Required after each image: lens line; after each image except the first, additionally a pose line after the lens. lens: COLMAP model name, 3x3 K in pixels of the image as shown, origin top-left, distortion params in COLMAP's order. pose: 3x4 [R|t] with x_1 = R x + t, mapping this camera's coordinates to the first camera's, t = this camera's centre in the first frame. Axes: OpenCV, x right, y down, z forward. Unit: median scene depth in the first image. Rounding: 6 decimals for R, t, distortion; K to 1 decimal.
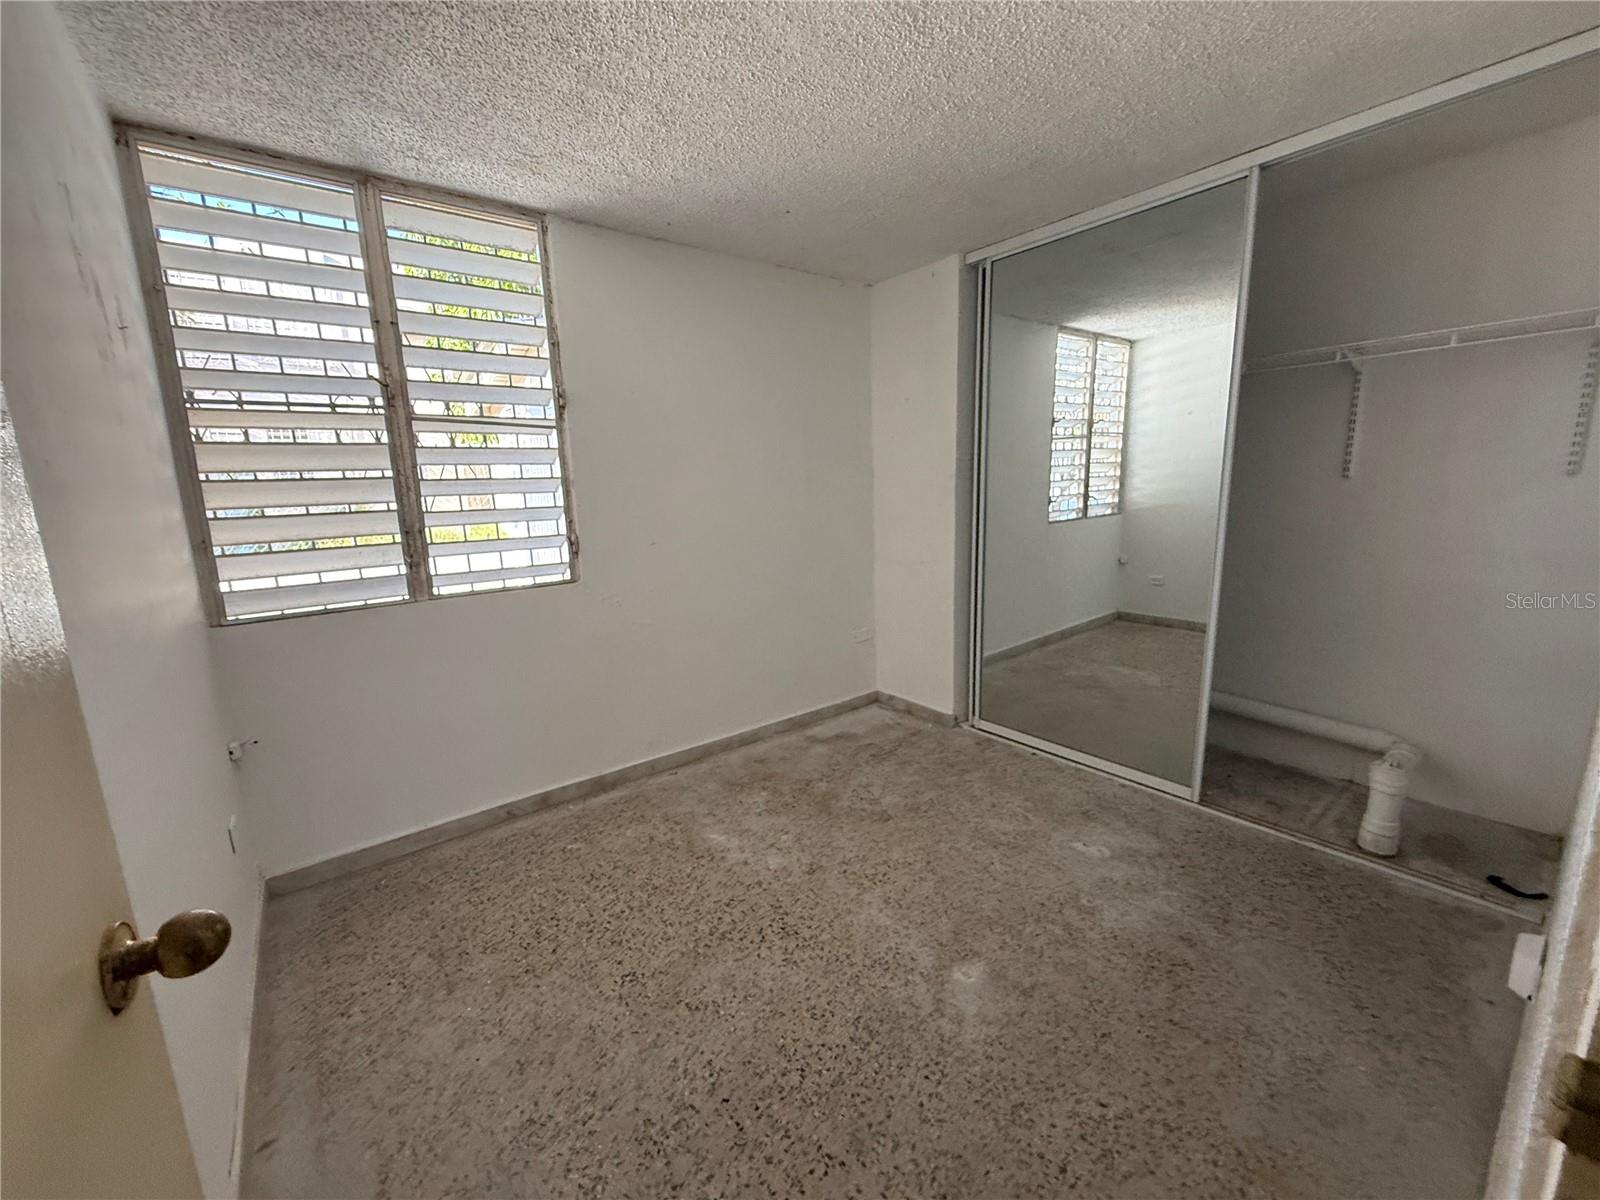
lens RADIAL K [[636.7, 0, 796.7], [0, 636.7, 594.6], [0, 0, 1]] dist [-0.001812, -0.000326]
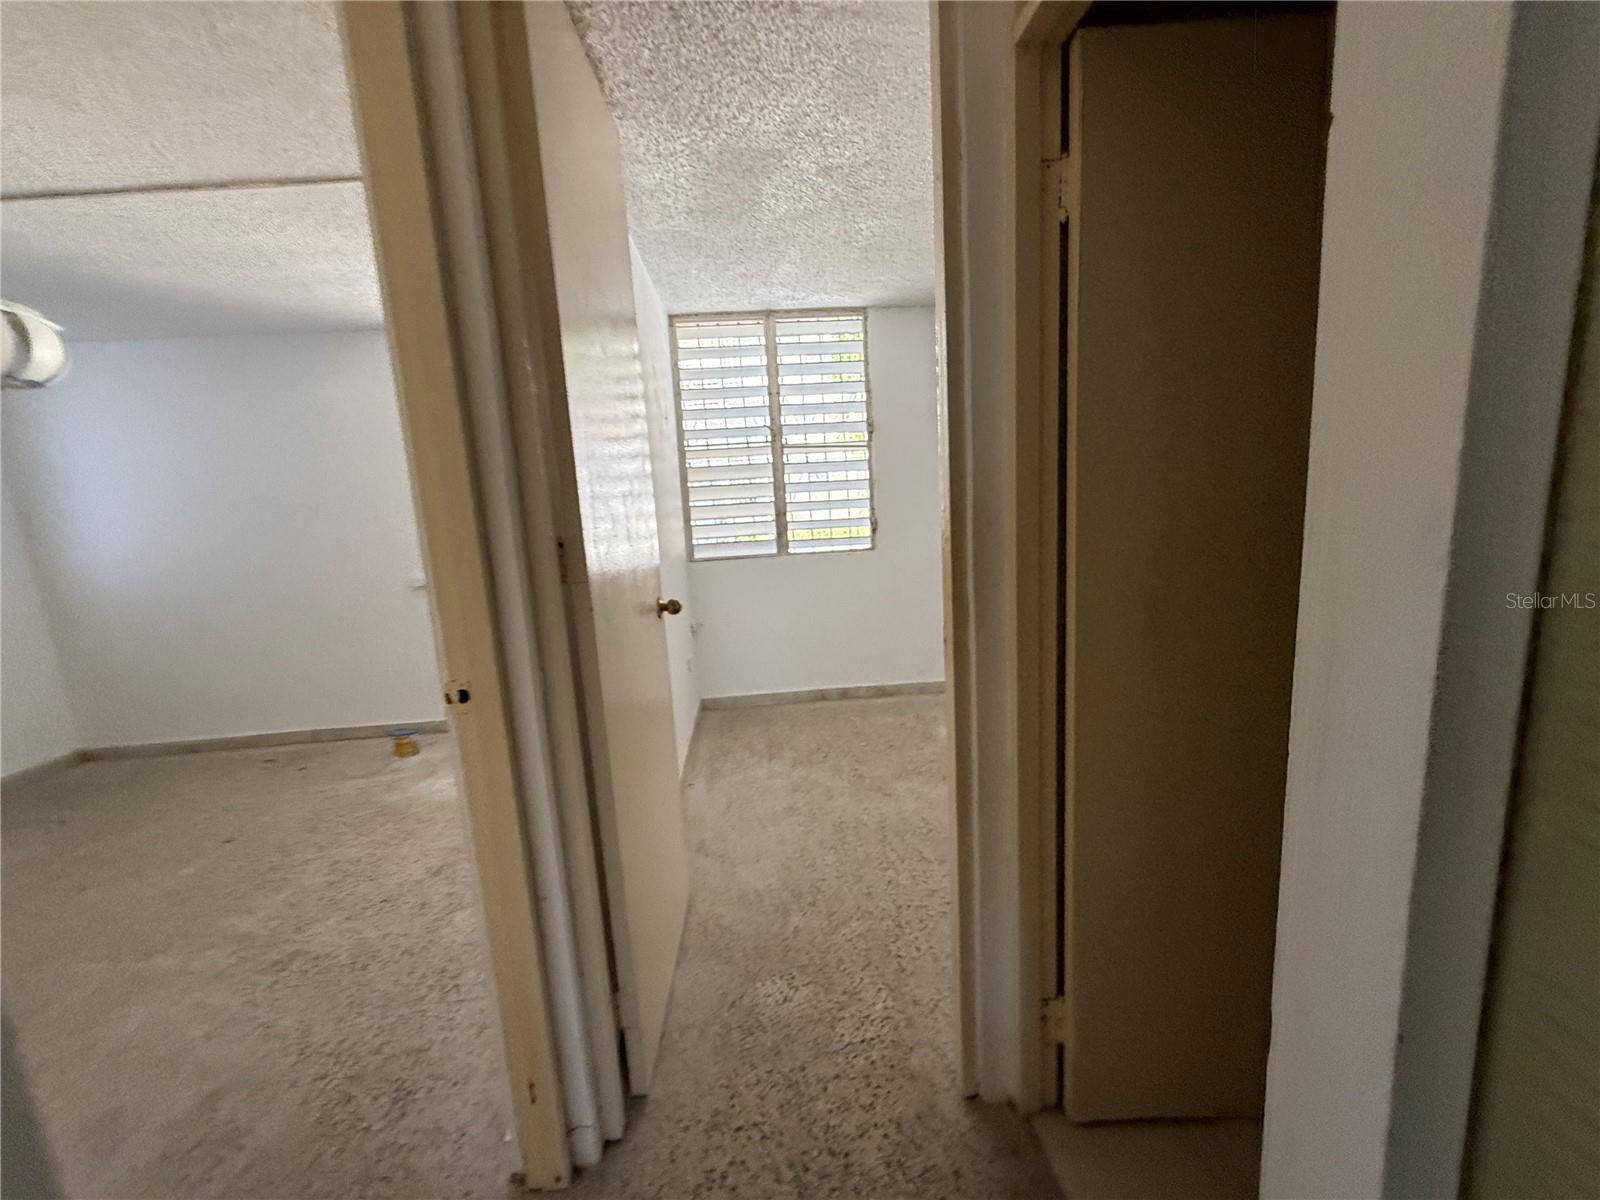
lens RADIAL K [[643.8, 0, 796.1], [0, 643.8, 602.6], [0, 0, 1]] dist [-0.002694, 0.000076]
pose [[0.829158, 0.073780, -0.554125, 0.394151], [-0.068565, 0.997190, 0.030177, 0.080724], [0.554794, 0.012972, 0.831887, -0.396446]]
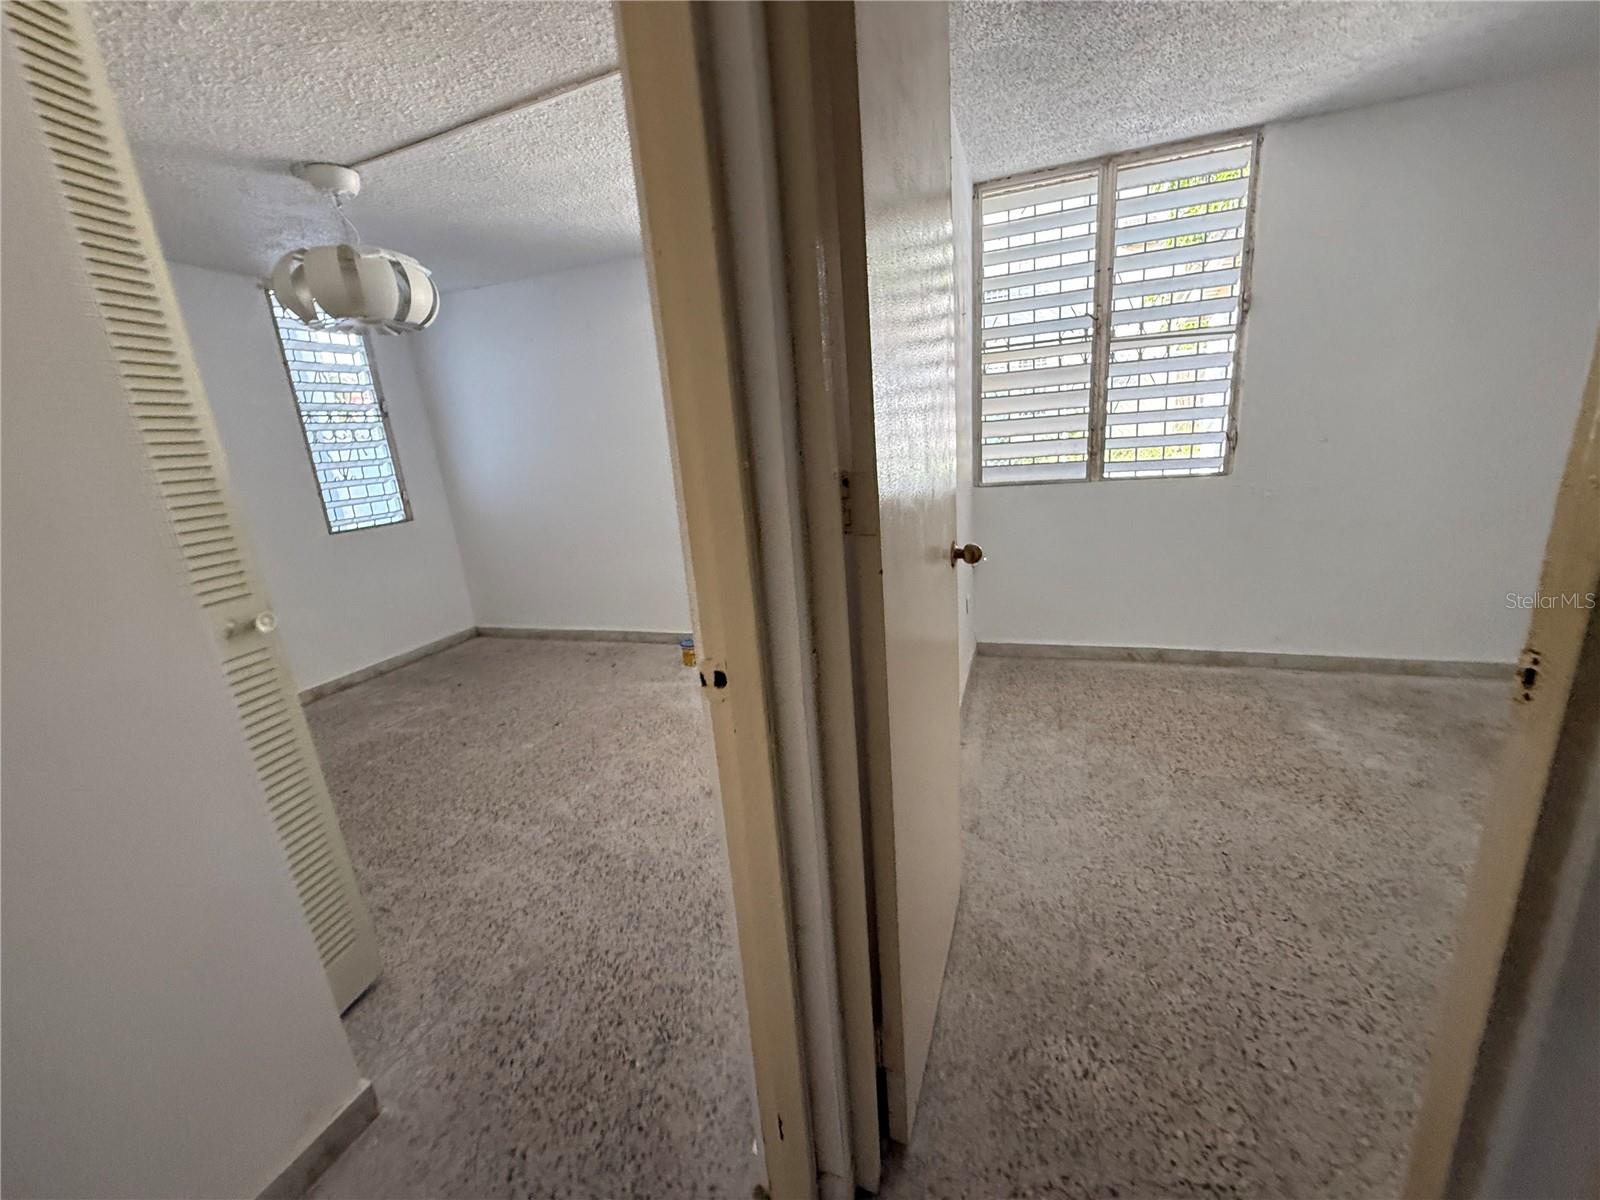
lens RADIAL K [[637.5, 0, 790.7], [0, 637.5, 599.4], [0, 0, 1]] dist [0.000427, -0.000168]
pose [[0.532536, 0.205108, -0.821180, 0.242274], [-0.088696, 0.978376, 0.186852, 0.061308], [0.841747, -0.026670, 0.539212, -0.295653]]
